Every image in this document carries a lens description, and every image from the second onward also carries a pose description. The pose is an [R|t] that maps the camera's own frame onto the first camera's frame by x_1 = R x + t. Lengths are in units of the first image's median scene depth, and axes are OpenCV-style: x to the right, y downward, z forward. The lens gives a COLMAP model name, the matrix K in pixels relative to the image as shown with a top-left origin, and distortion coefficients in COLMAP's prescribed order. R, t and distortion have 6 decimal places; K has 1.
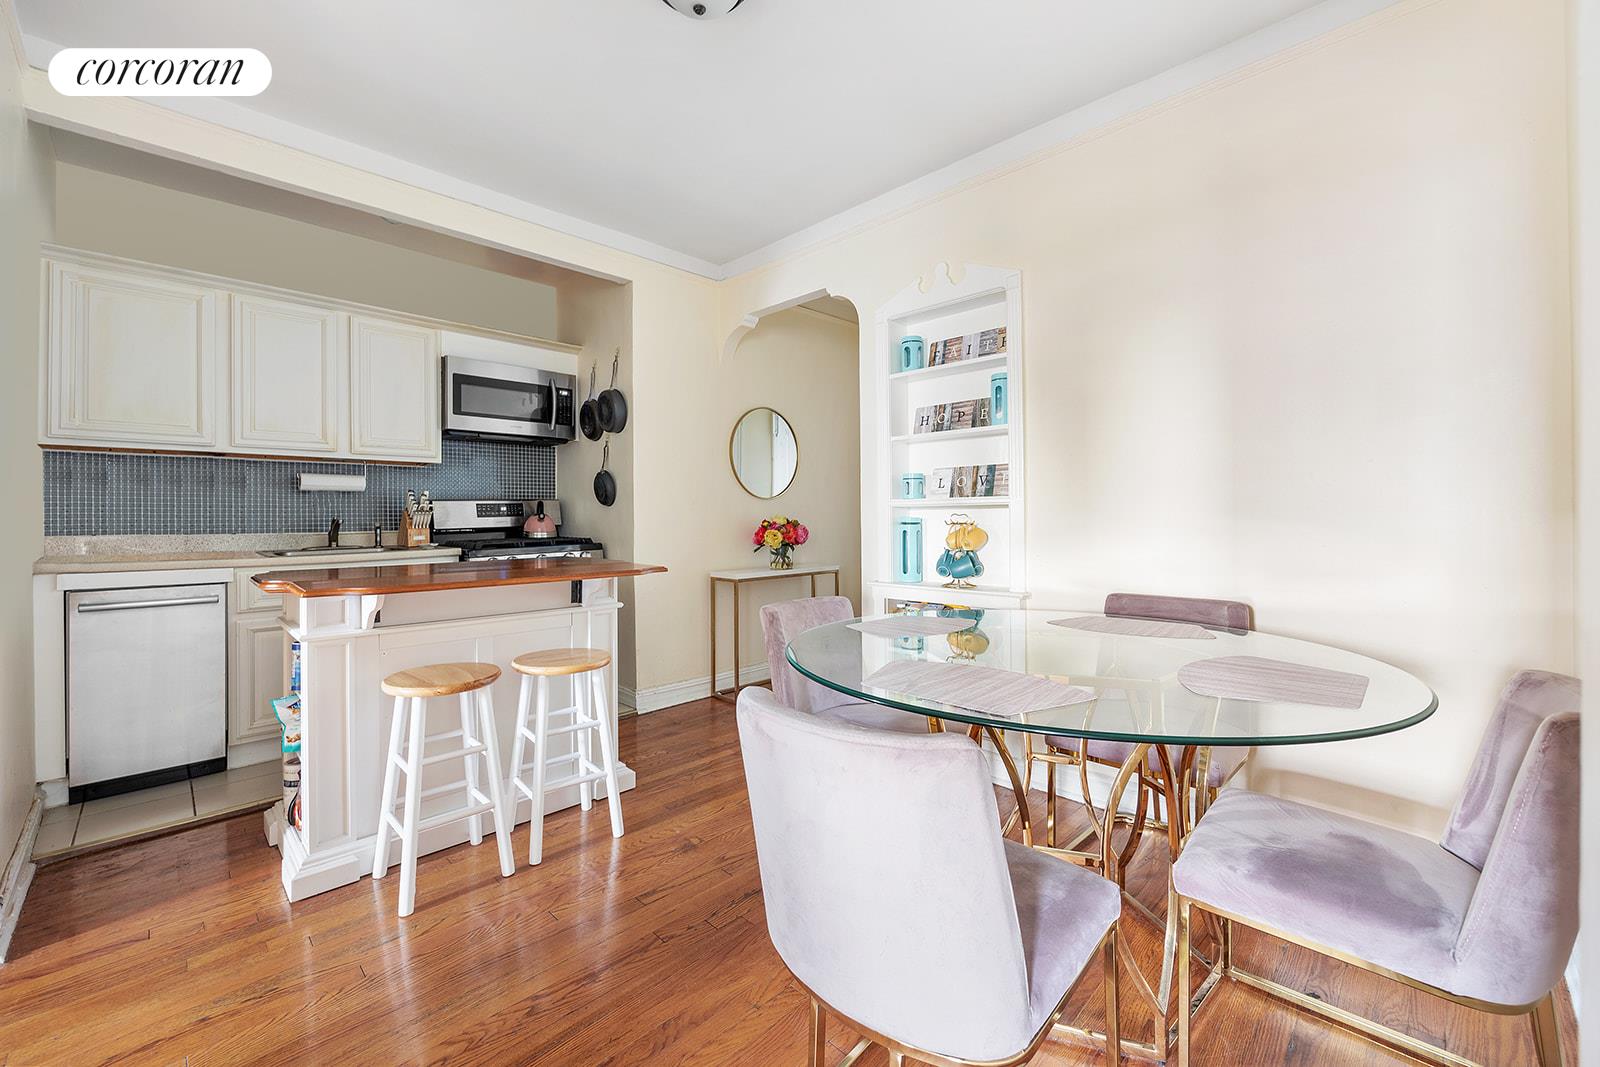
lens RADIAL K [[643.4, 0, 819.4], [0, 643.4, 501.4], [0, 0, 1]] dist [-0.001627, -0.000014]
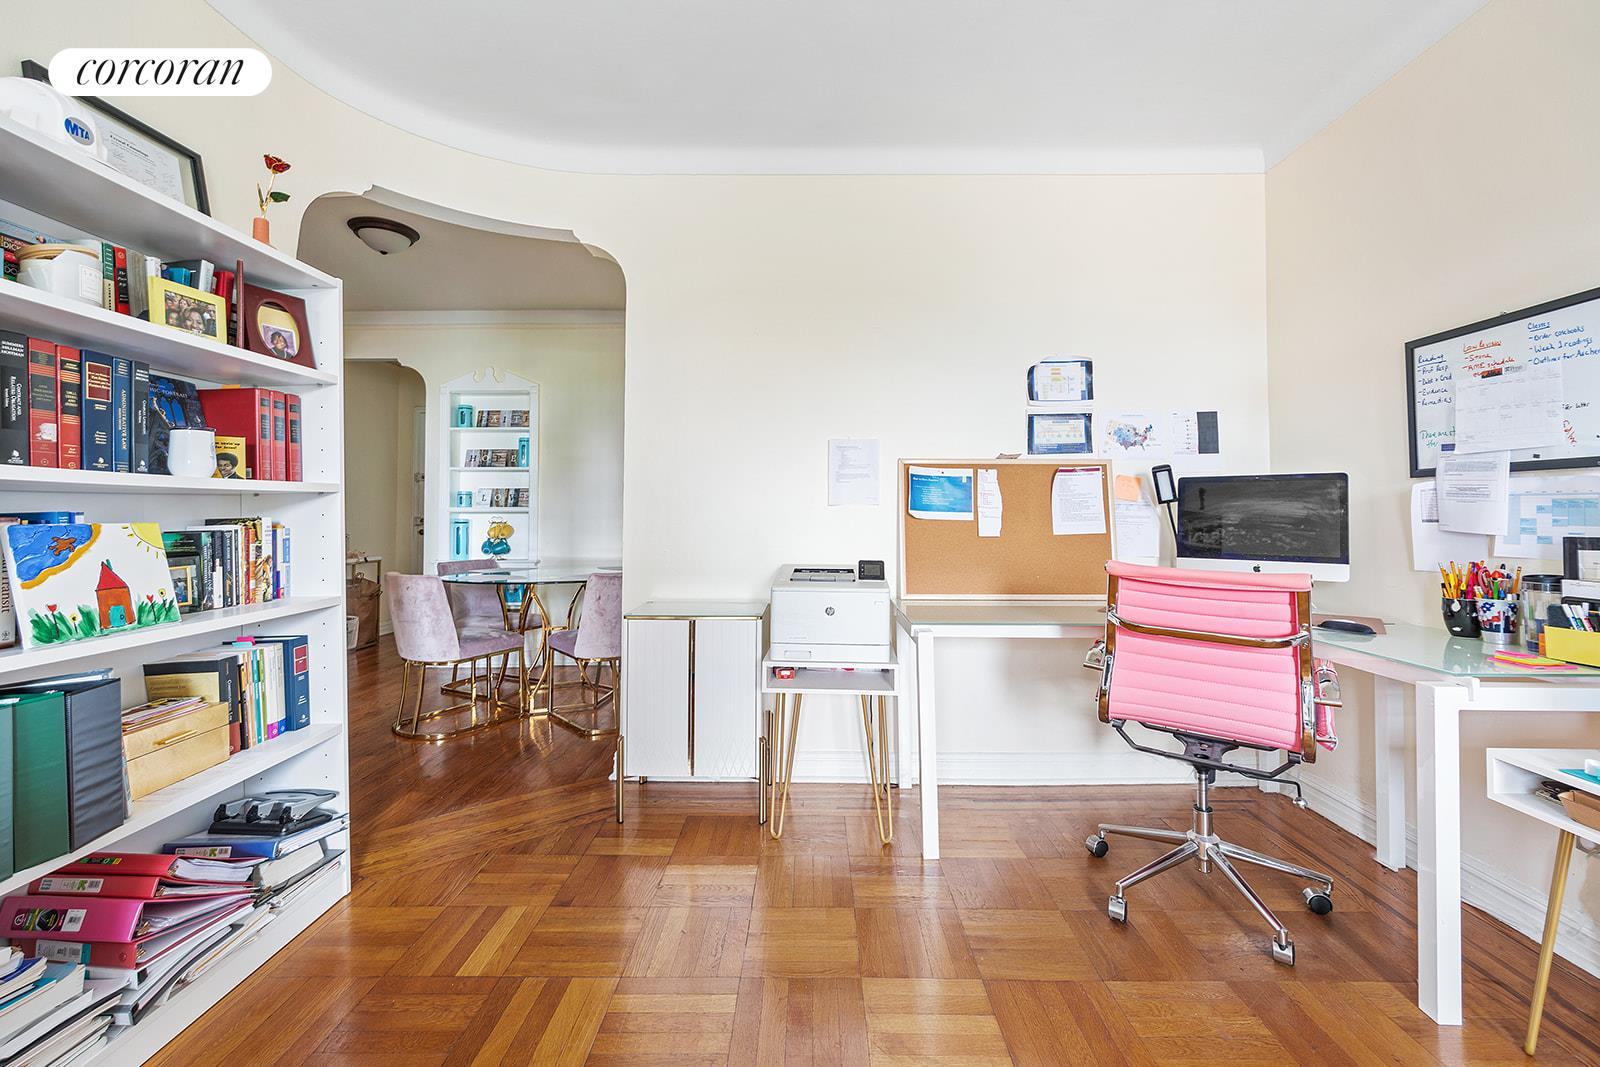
lens RADIAL K [[643.4, 0, 819.2], [0, 643.4, 508.0], [0, 0, 1]] dist [-0.001627, -0.000014]
pose [[0.723081, 0.017717, 0.690536, -0.327476], [-0.019846, 0.999791, -0.004871, -0.012375], [-0.690478, -0.010182, 0.723282, -0.781010]]
